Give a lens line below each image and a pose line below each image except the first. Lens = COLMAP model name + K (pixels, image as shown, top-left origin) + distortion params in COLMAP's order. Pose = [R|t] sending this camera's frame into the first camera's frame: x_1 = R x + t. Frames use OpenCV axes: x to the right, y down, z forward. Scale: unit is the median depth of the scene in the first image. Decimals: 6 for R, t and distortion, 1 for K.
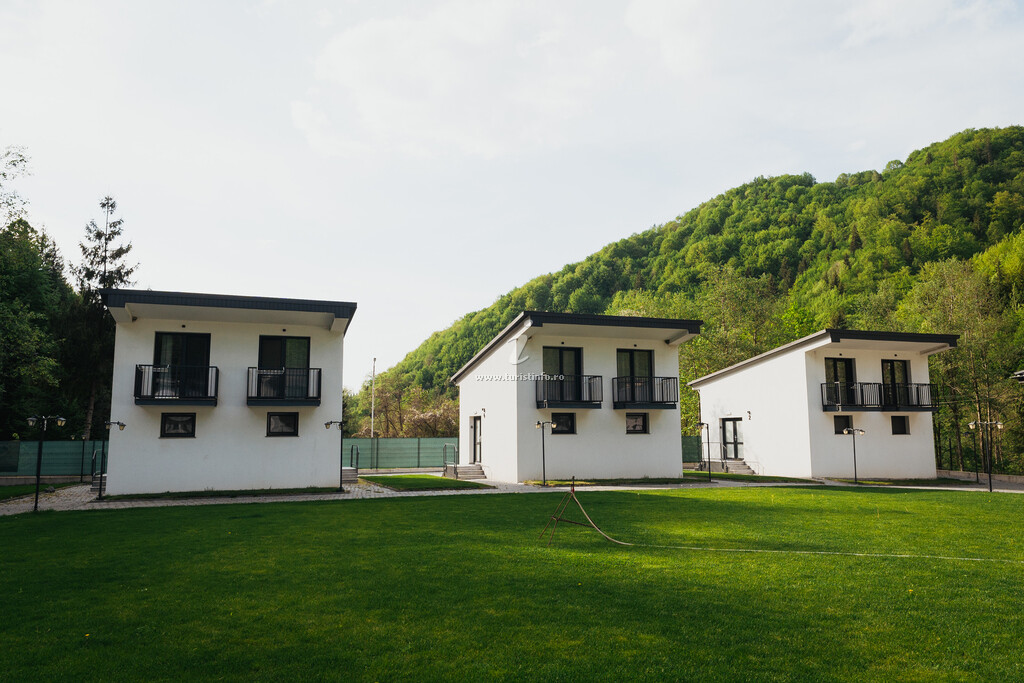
lens RADIAL K [[723.1, 0, 511.7], [0, 723.1, 340.9], [0, 0, 1]] dist [0.004347, -0.003165]
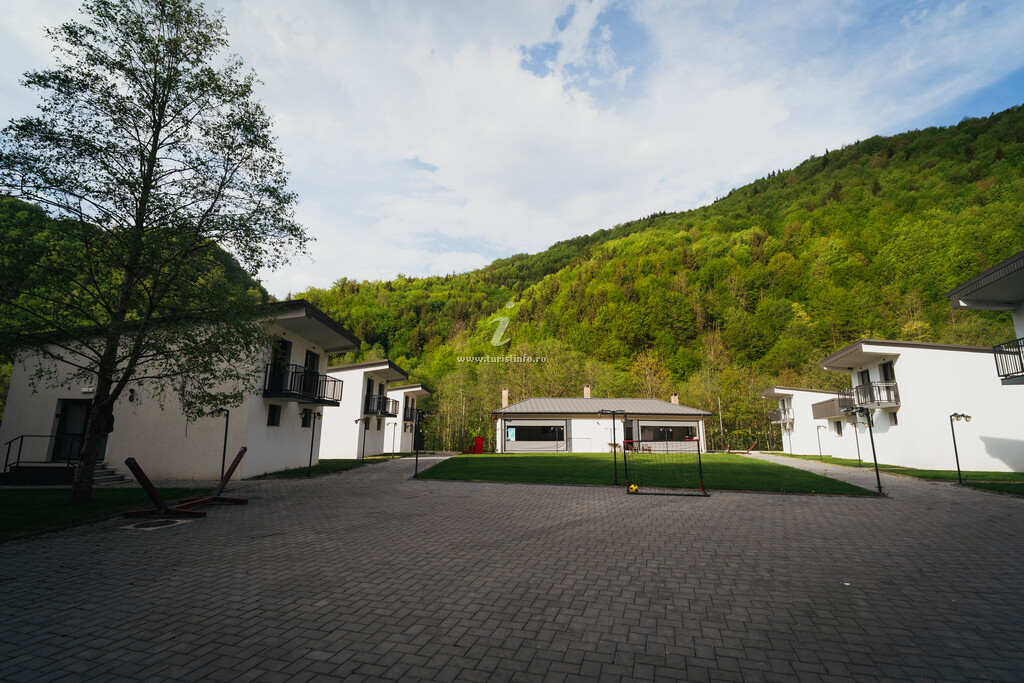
lens RADIAL K [[483.6, 0, 513.3], [0, 483.6, 338.3], [0, 0, 1]] dist [0.006529, -0.000117]
pose [[0.257757, 0.198327, 0.945636, -0.108916], [-0.136307, 0.976383, -0.167621, 0.006993], [-0.956547, -0.085692, 0.278703, 0.040067]]
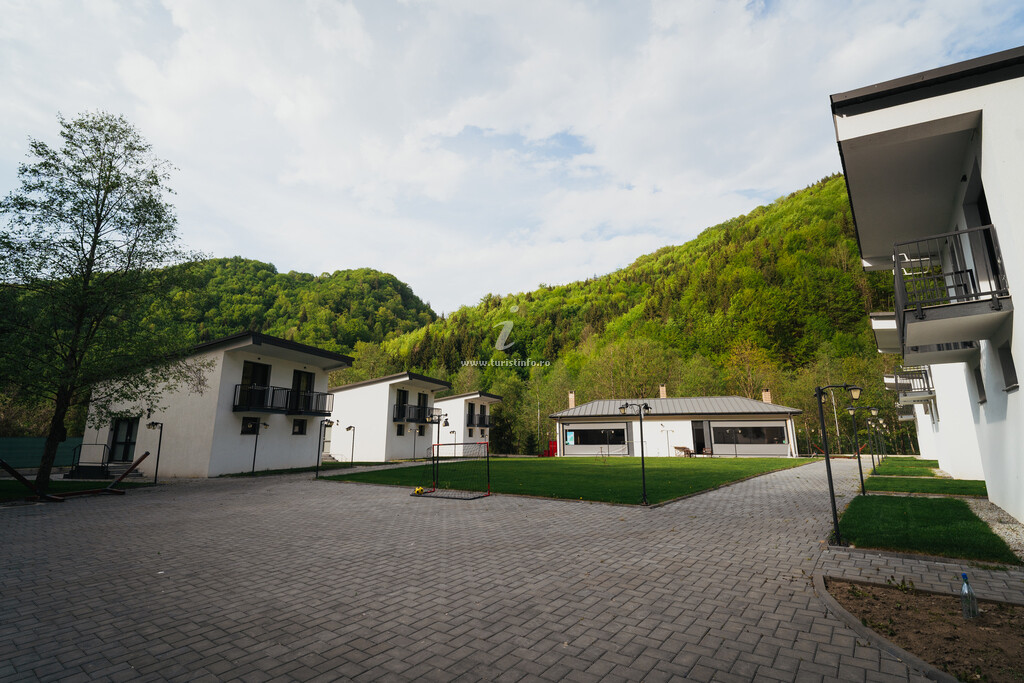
lens RADIAL K [[483.6, 0, 512.6], [0, 483.6, 342.0], [0, 0, 1]] dist [0.006529, -0.000117]
pose [[0.580148, 0.164715, 0.797682, -0.092249], [-0.107516, 0.986256, -0.125459, 0.001394], [-0.807384, -0.012979, 0.589884, -0.000704]]
